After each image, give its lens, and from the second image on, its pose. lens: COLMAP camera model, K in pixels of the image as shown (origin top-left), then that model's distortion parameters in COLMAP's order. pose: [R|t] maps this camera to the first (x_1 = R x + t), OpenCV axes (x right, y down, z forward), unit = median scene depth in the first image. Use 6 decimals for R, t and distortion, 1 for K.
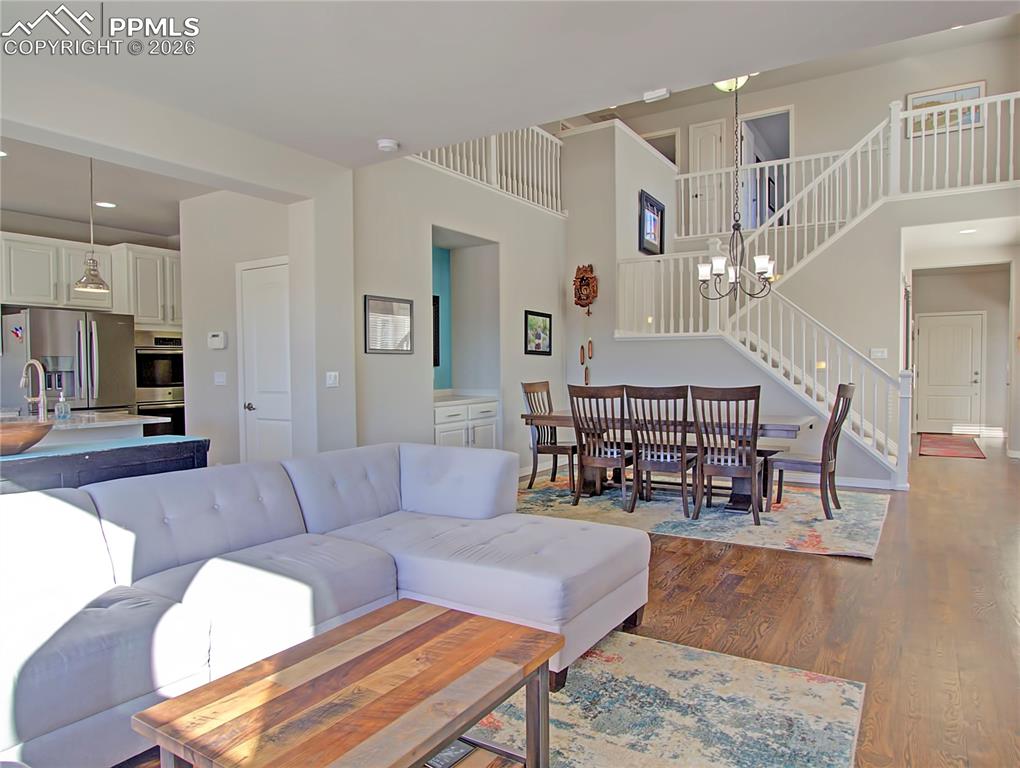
lens RADIAL K [[651.0, 0, 507.7], [0, 651.0, 393.1], [0, 0, 1]] dist [-0.034682, -0.000287]
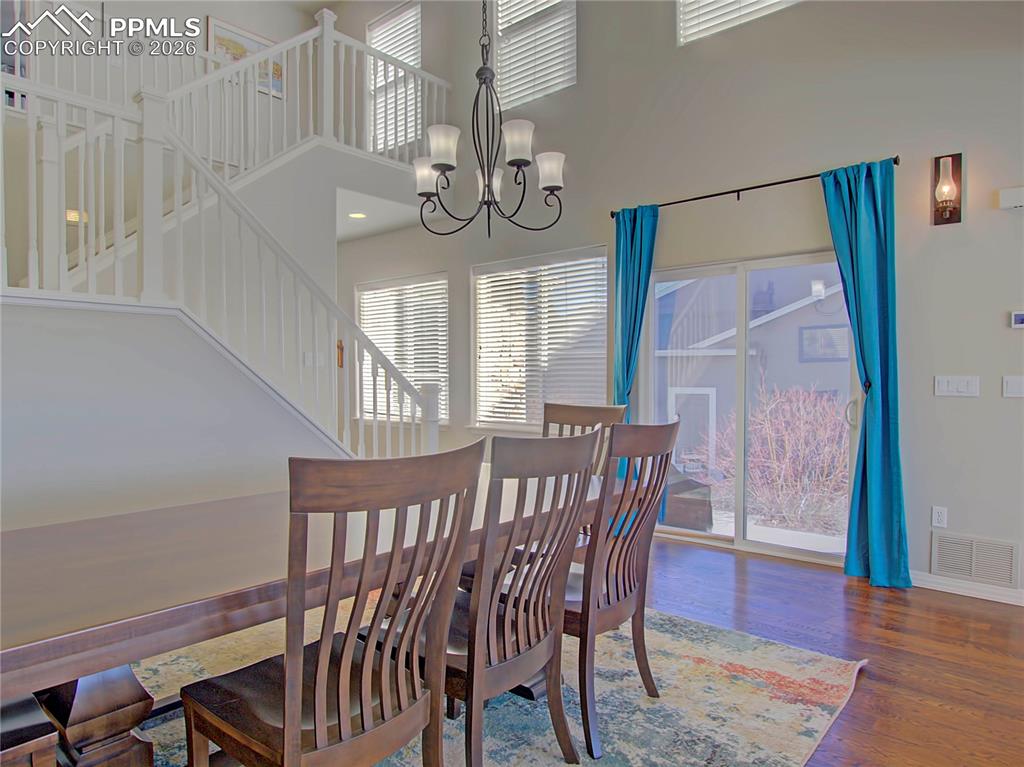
lens RADIAL K [[653.5, 0, 506.3], [0, 653.5, 383.8], [0, 0, 1]] dist [-0.034682, -0.000287]
pose [[0.151473, -0.007579, 0.988432, -0.077105], [0.041460, 0.999139, 0.001307, -0.025811], [-0.987592, 0.040782, 0.151657, 0.658229]]
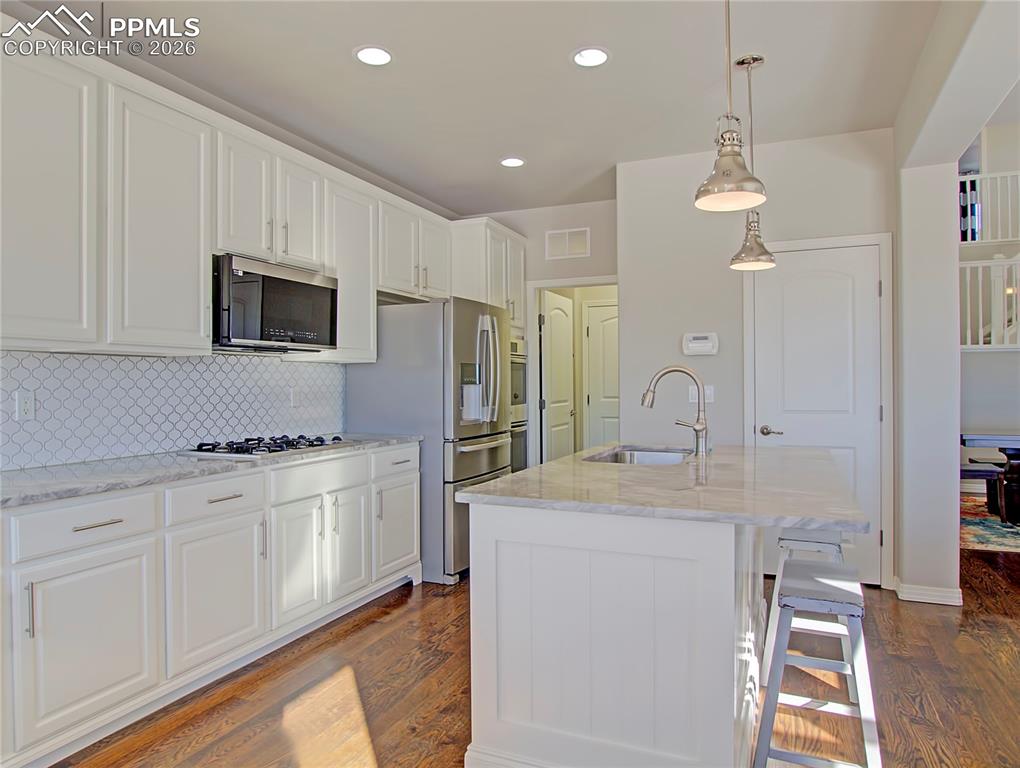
lens RADIAL K [[651.0, 0, 509.0], [0, 651.0, 381.0], [0, 0, 1]] dist [-0.034682, -0.000287]
pose [[0.985486, 0.001588, 0.169748, -0.579736], [0.005599, 0.999108, -0.041853, -0.005355], [-0.169663, 0.042196, 0.984598, 0.203796]]
